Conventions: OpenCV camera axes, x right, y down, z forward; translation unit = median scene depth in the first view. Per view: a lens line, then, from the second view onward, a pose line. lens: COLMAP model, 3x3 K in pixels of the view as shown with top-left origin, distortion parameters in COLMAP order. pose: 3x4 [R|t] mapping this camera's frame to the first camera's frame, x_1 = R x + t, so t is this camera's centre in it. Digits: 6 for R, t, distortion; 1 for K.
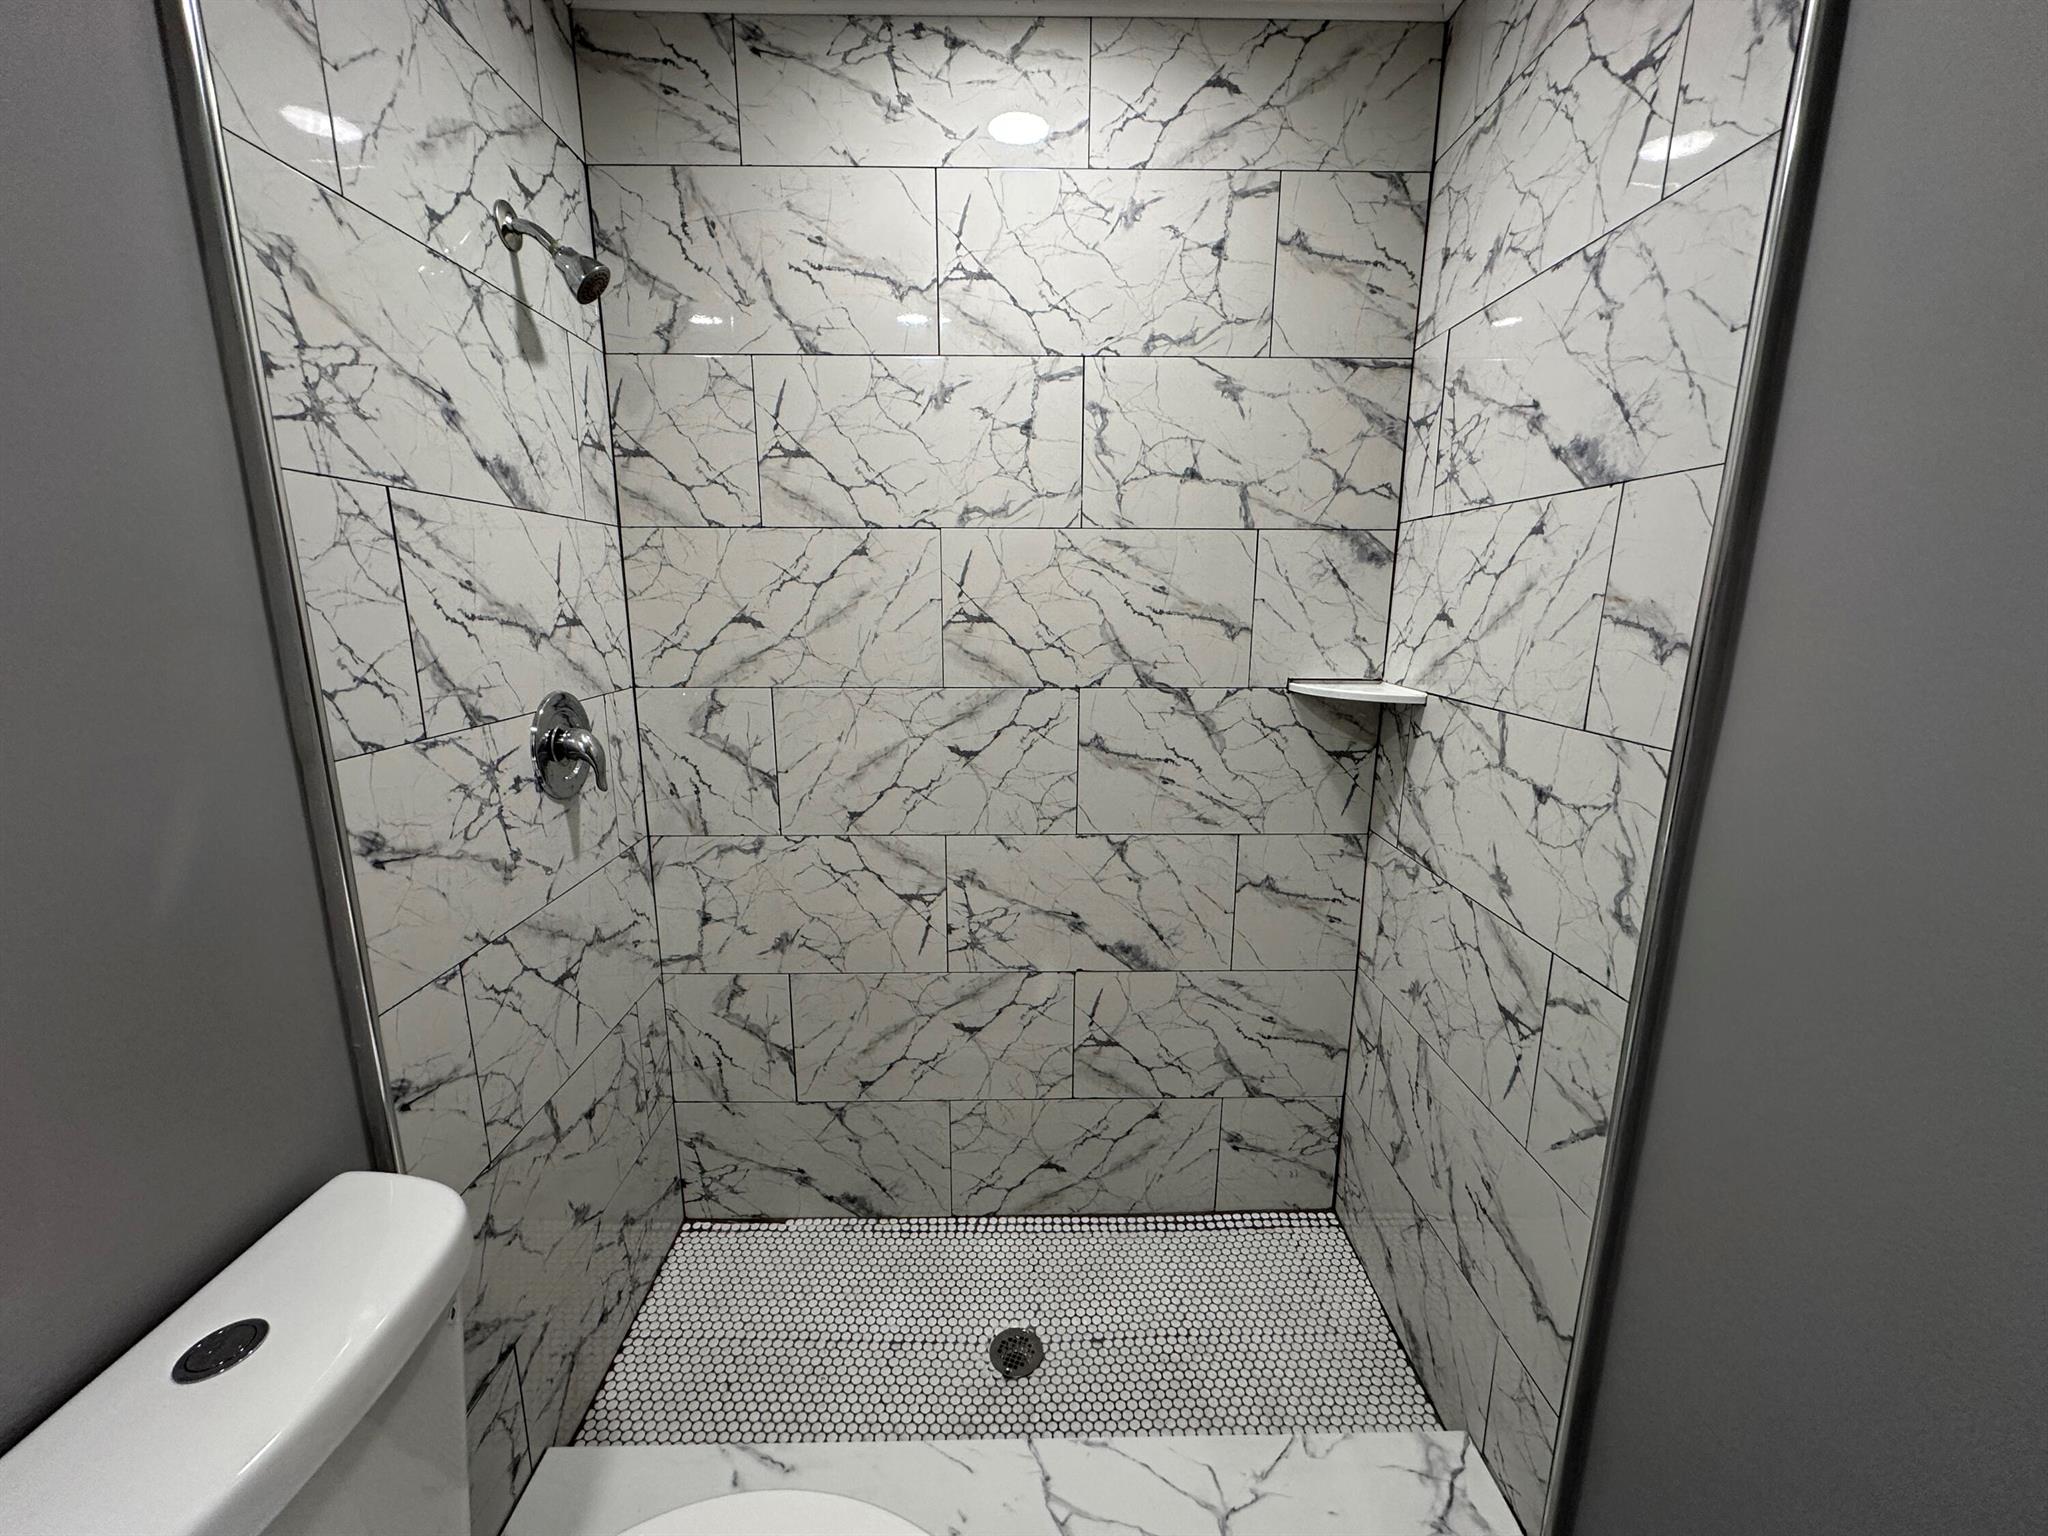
lens RADIAL K [[817.1, 0, 1024.3], [0, 817.1, 769.1], [0, 0, 1]] dist [-0.001029, 0.000134]
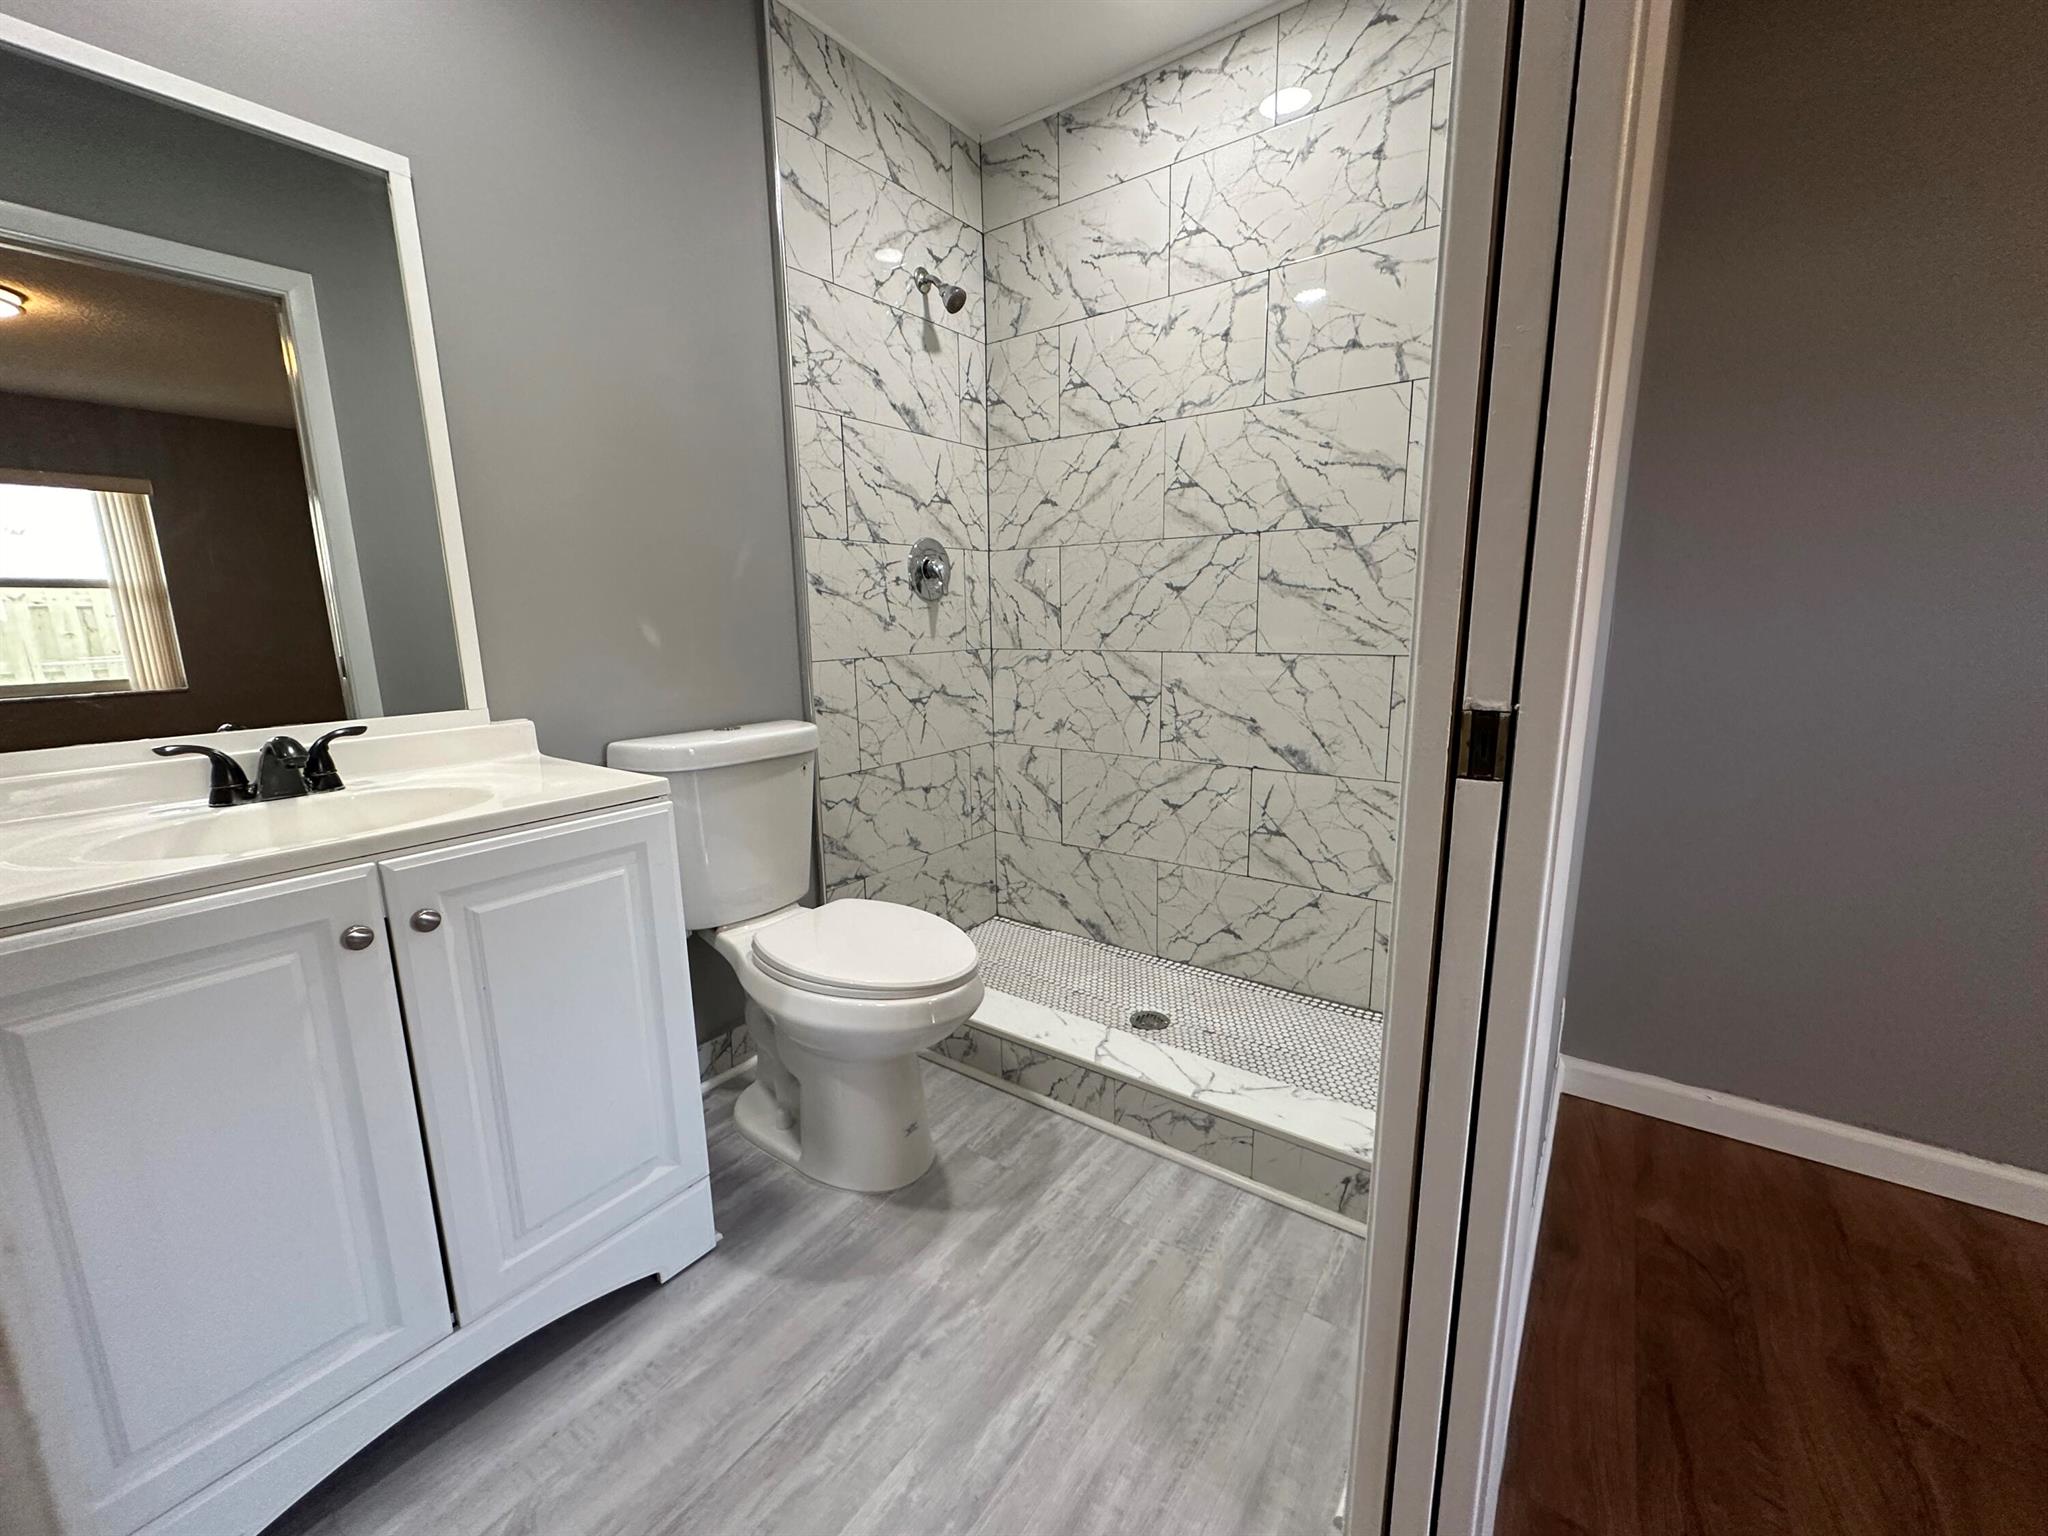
lens RADIAL K [[817.1, 0, 1023.0], [0, 817.1, 767.3], [0, 0, 1]] dist [-0.001029, 0.000134]
pose [[0.797622, 0.098068, -0.595132, 0.608289], [-0.107446, 0.994014, 0.019794, 0.300030], [0.593510, 0.048156, 0.803384, -0.245222]]
